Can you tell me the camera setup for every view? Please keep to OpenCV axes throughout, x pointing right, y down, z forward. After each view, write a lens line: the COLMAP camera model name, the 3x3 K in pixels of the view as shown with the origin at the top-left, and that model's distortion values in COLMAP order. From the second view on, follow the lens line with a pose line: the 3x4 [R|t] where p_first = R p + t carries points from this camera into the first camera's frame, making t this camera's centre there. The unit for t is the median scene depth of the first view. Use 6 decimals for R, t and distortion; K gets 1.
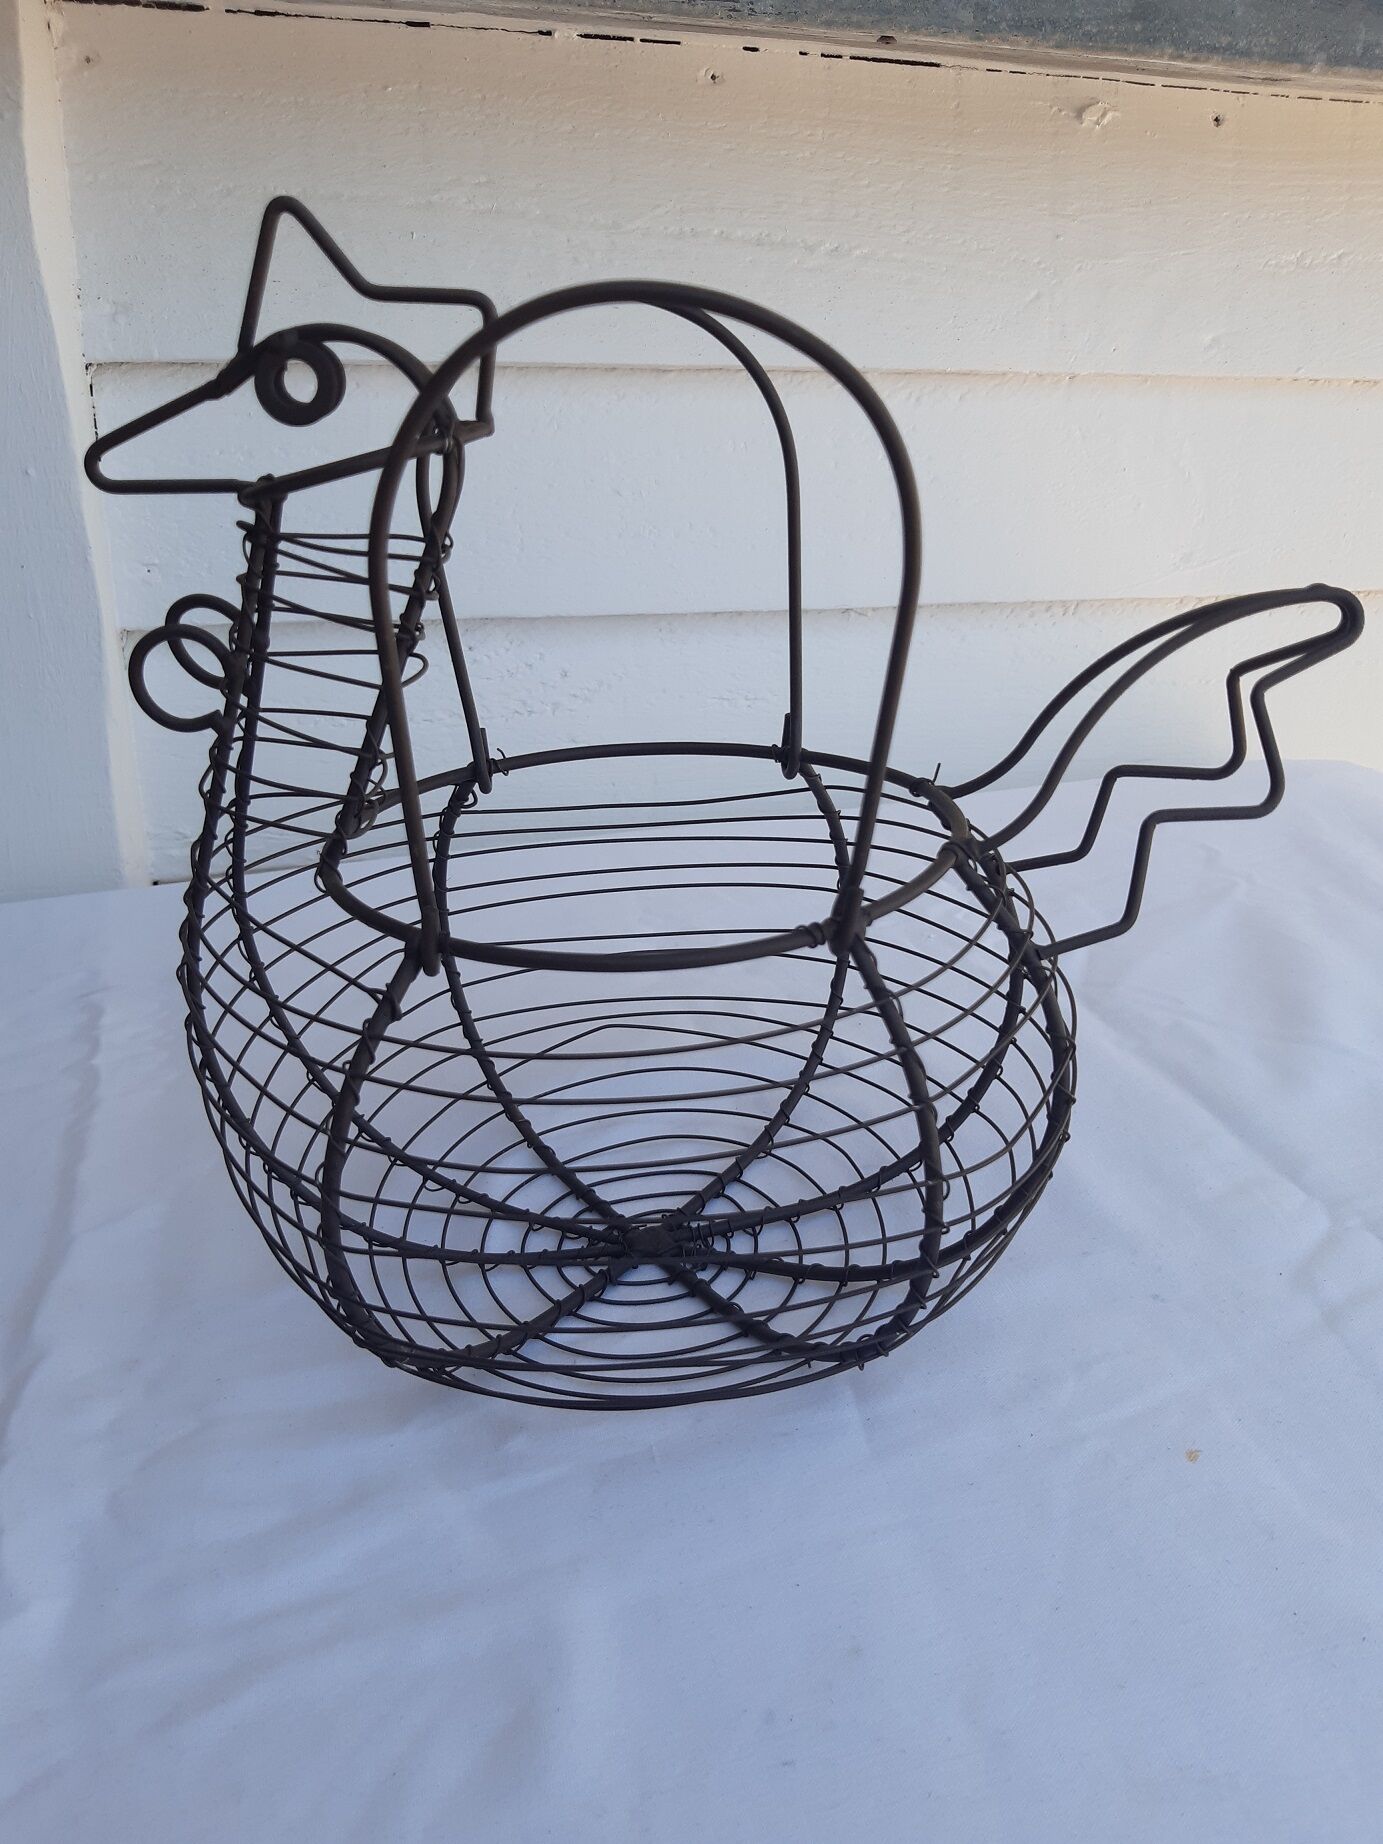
lens RADIAL K [[1410.1, 0, 691.9], [0, 1410.1, 933.8], [0, 0, 1]] dist [0.006937, -0.059081]
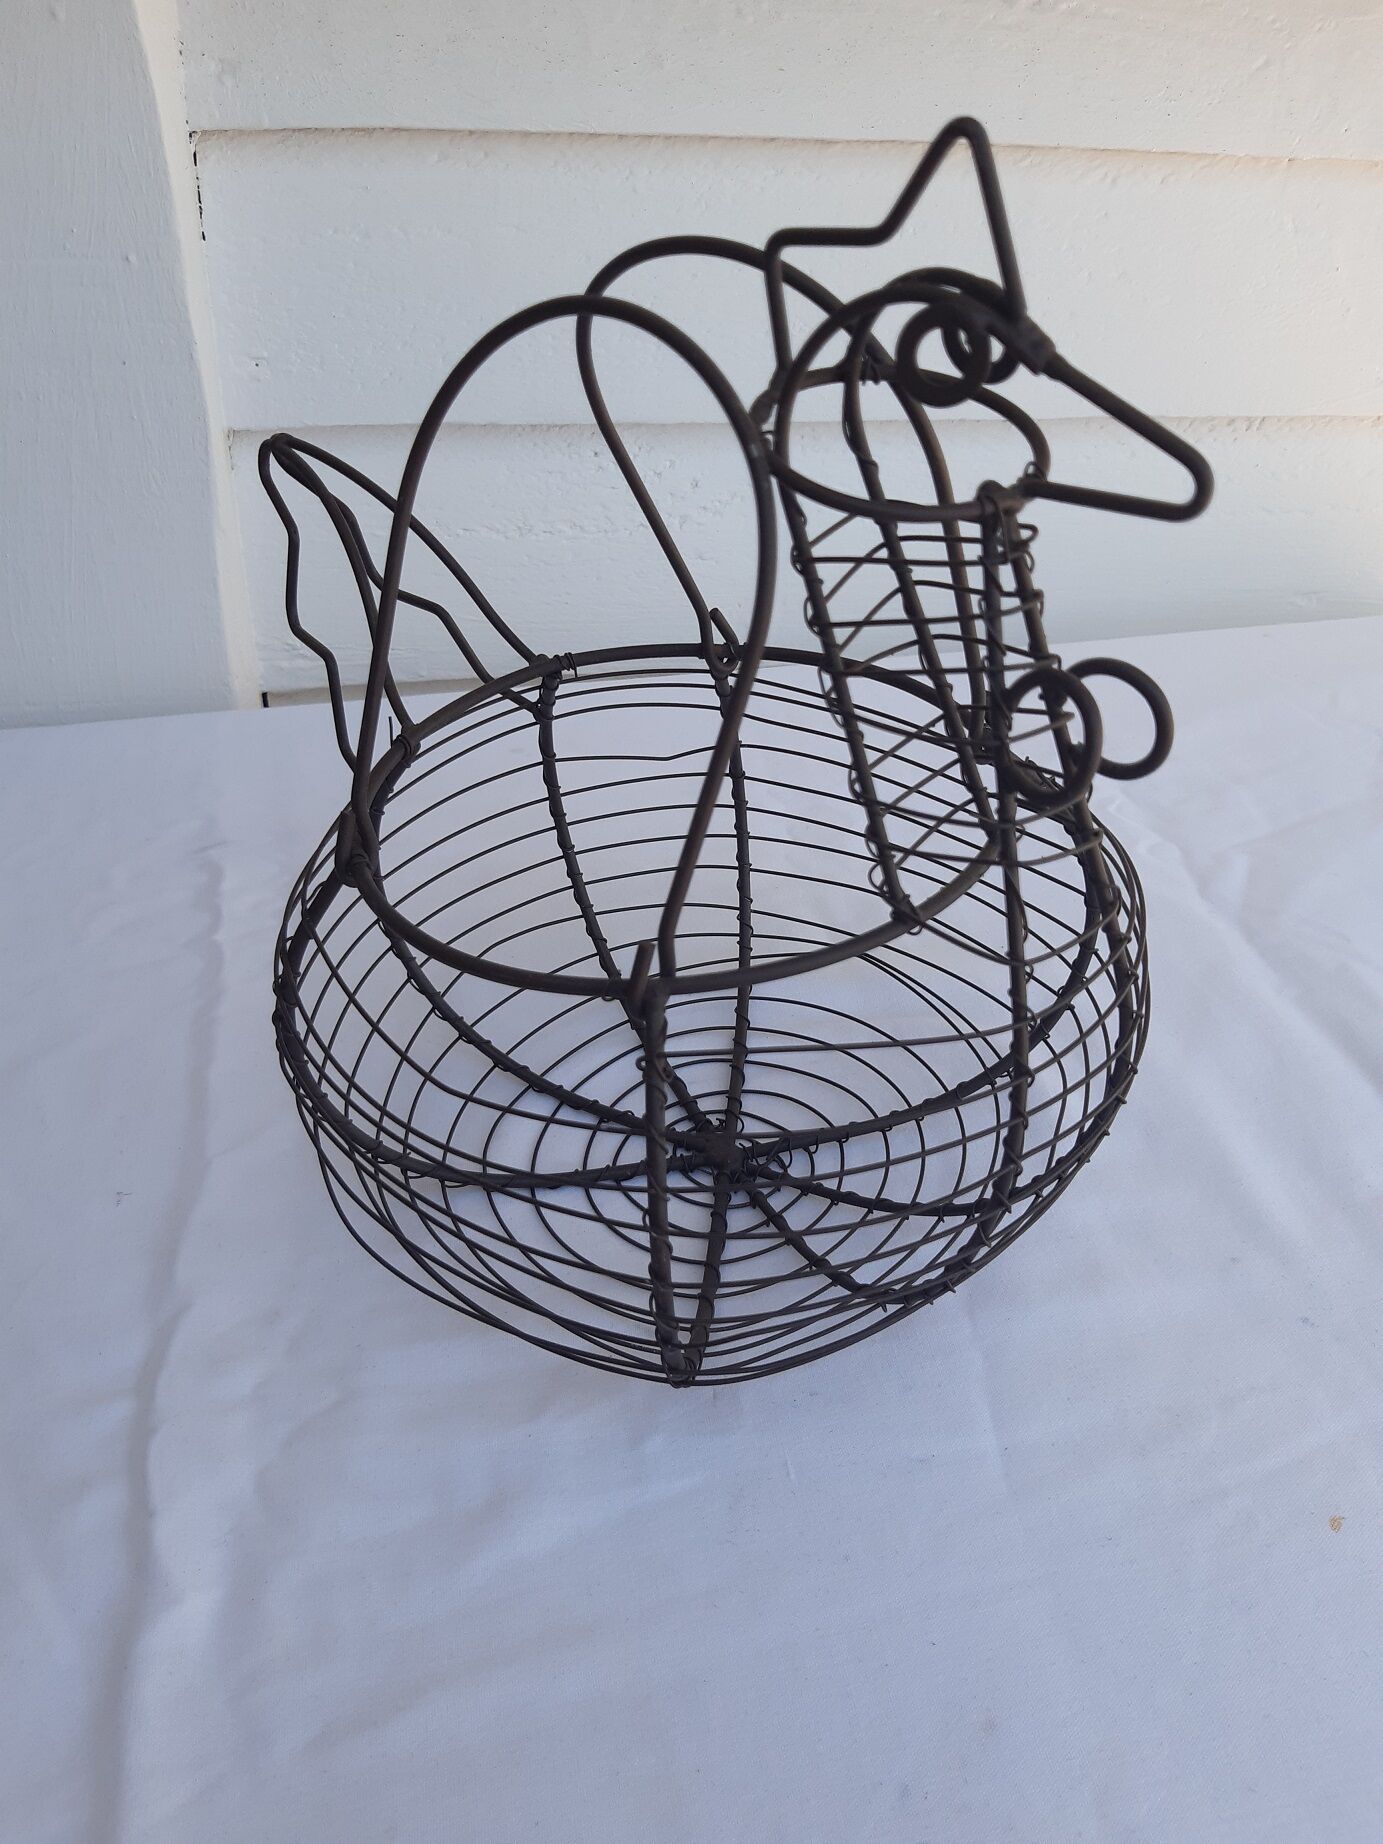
lens RADIAL K [[1410.1, 0, 691.7], [0, 1410.1, 919.6], [0, 0, 1]] dist [0.006937, -0.059081]
pose [[0.996882, 0.062474, -0.048198, -0.047991], [-0.051606, 0.978296, 0.200682, -0.140658], [0.059690, -0.197569, 0.978470, 0.059786]]
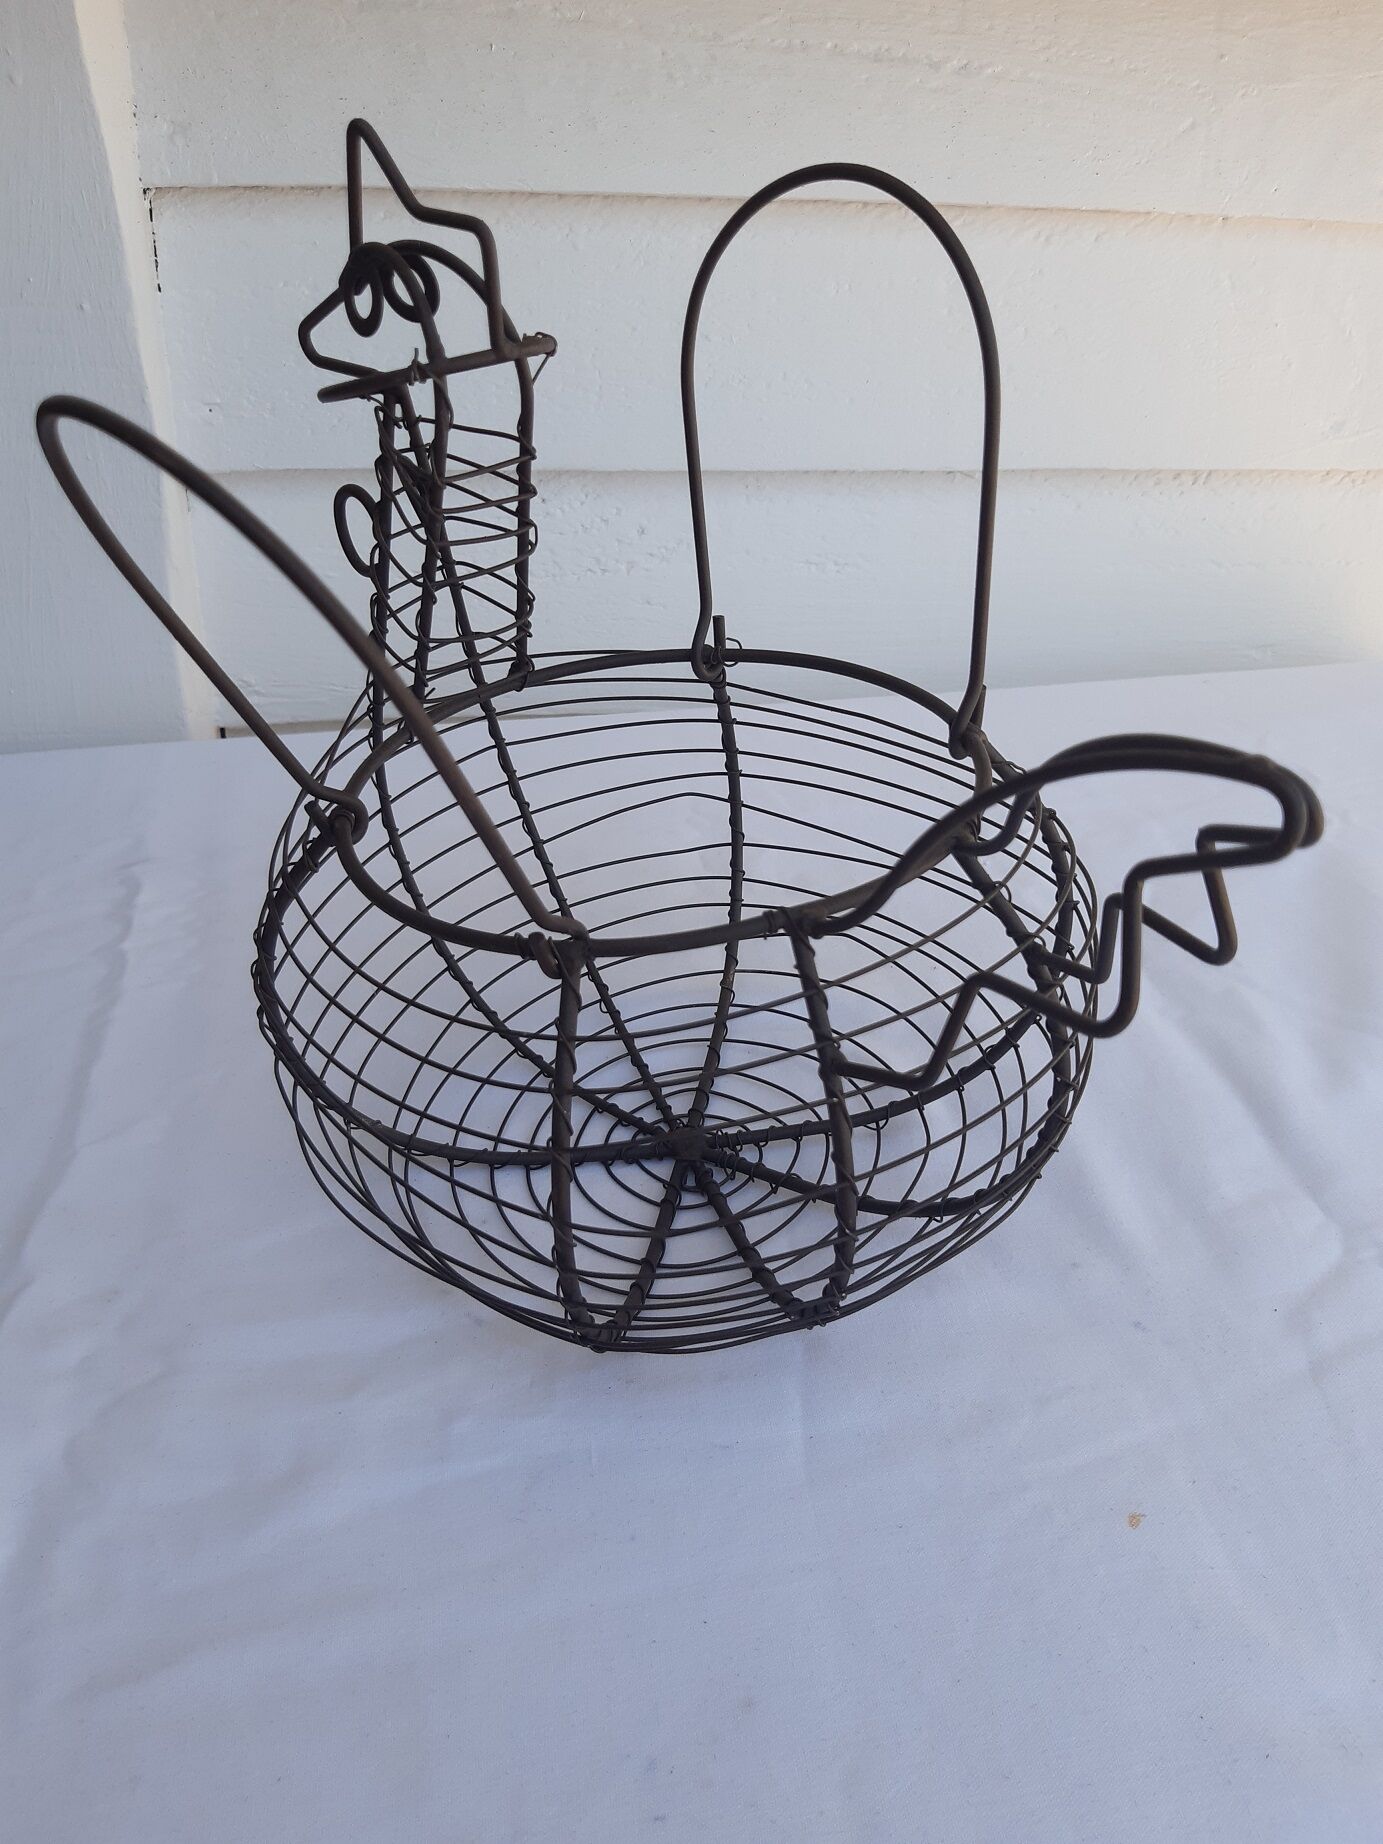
lens RADIAL K [[1410.1, 0, 693.8], [0, 1410.1, 922.0], [0, 0, 1]] dist [0.006937, -0.059081]
pose [[0.993760, 0.074523, -0.082992, 0.066223], [-0.061676, 0.987087, 0.147837, -0.103868], [0.092937, -0.141796, 0.985523, 0.047055]]
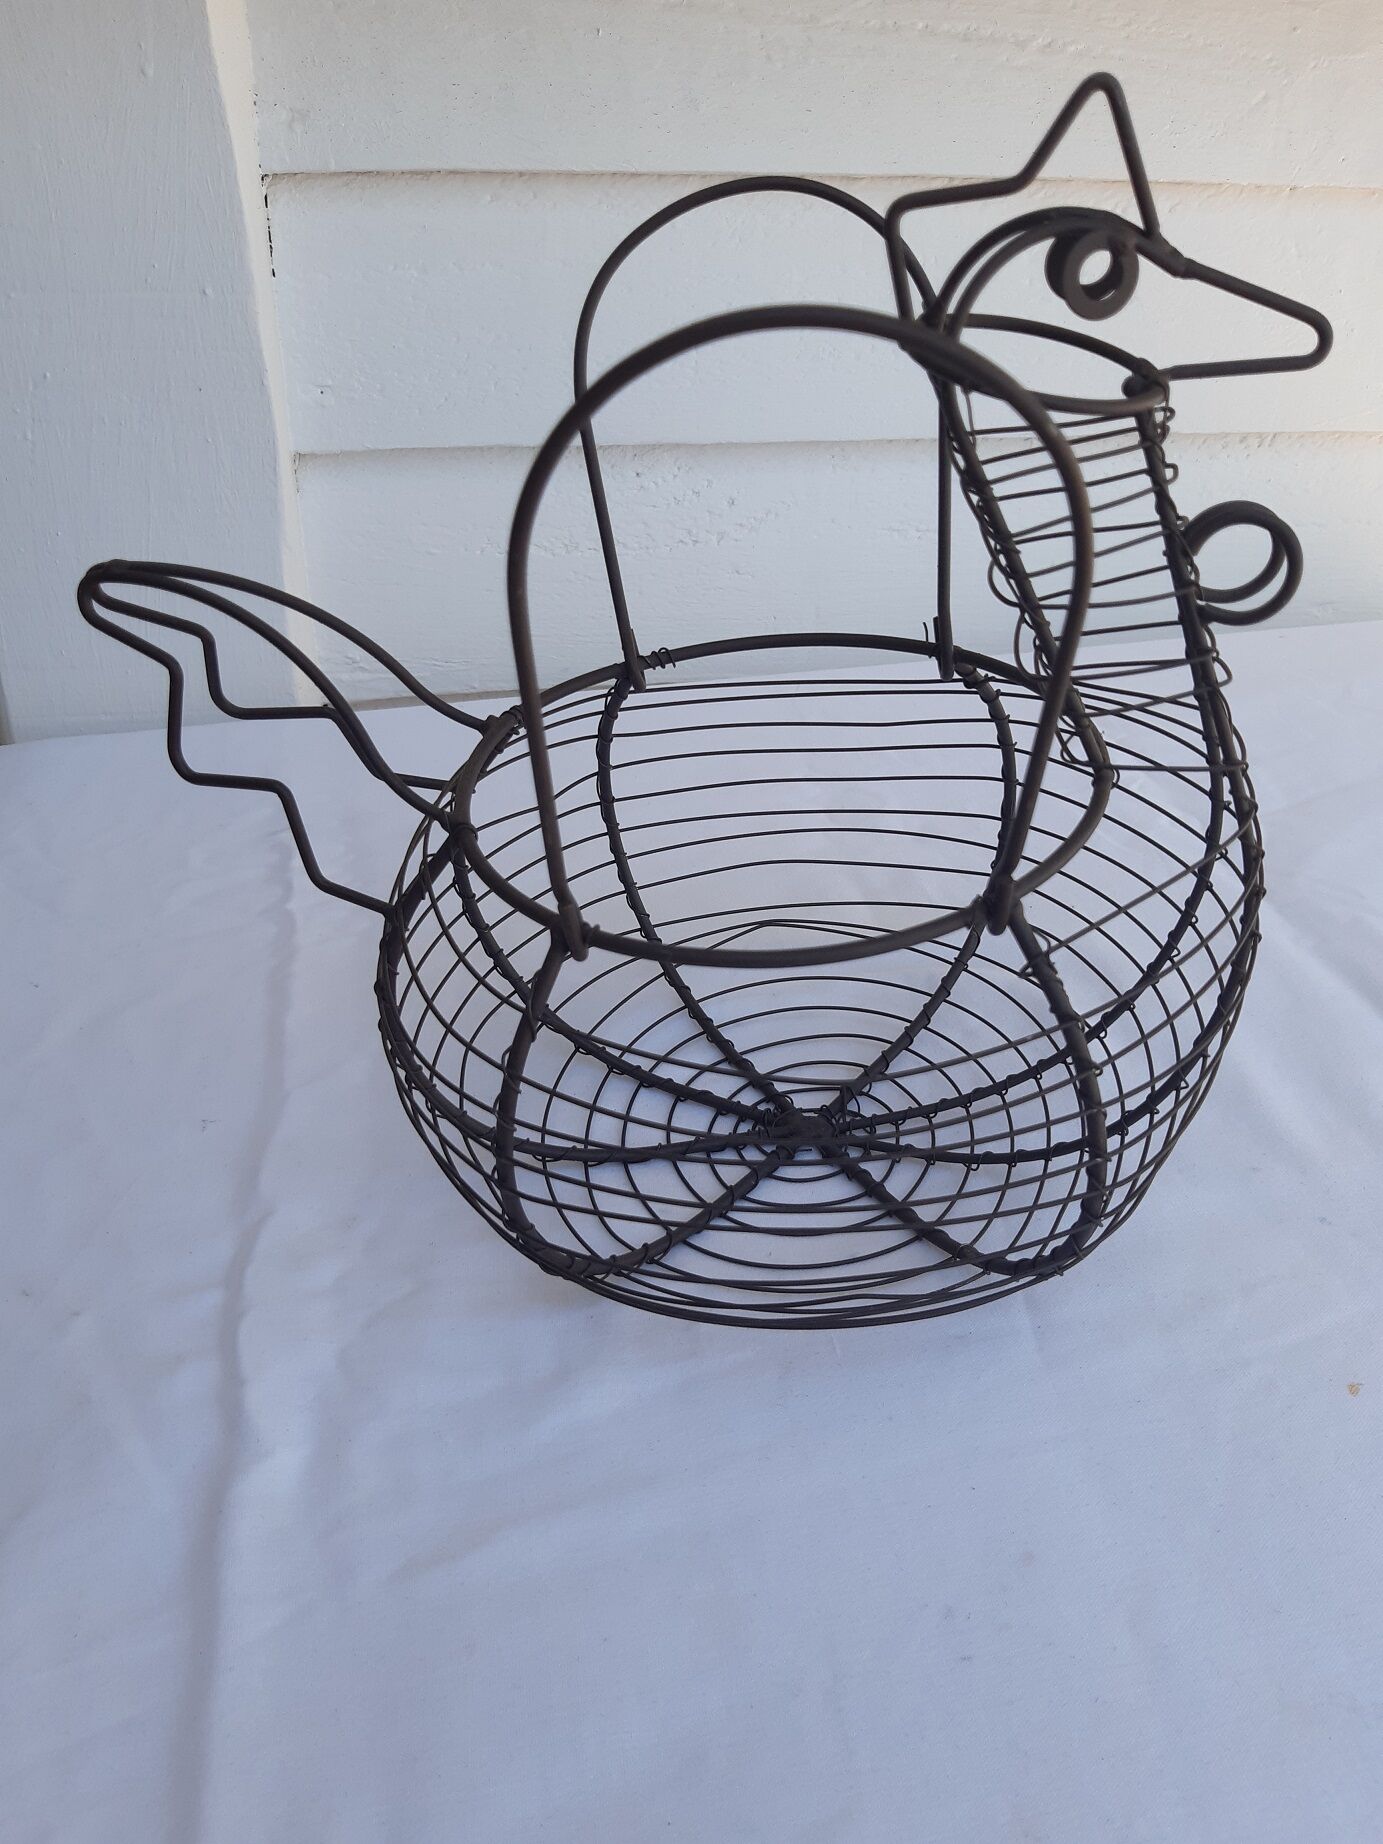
lens RADIAL K [[1410.1, 0, 693.7], [0, 1410.1, 919.7], [0, 0, 1]] dist [0.006937, -0.059081]
pose [[0.995983, 0.050299, -0.074075, -0.047143], [-0.038483, 0.987462, 0.153091, -0.073733], [0.080847, -0.149626, 0.985432, -0.010859]]
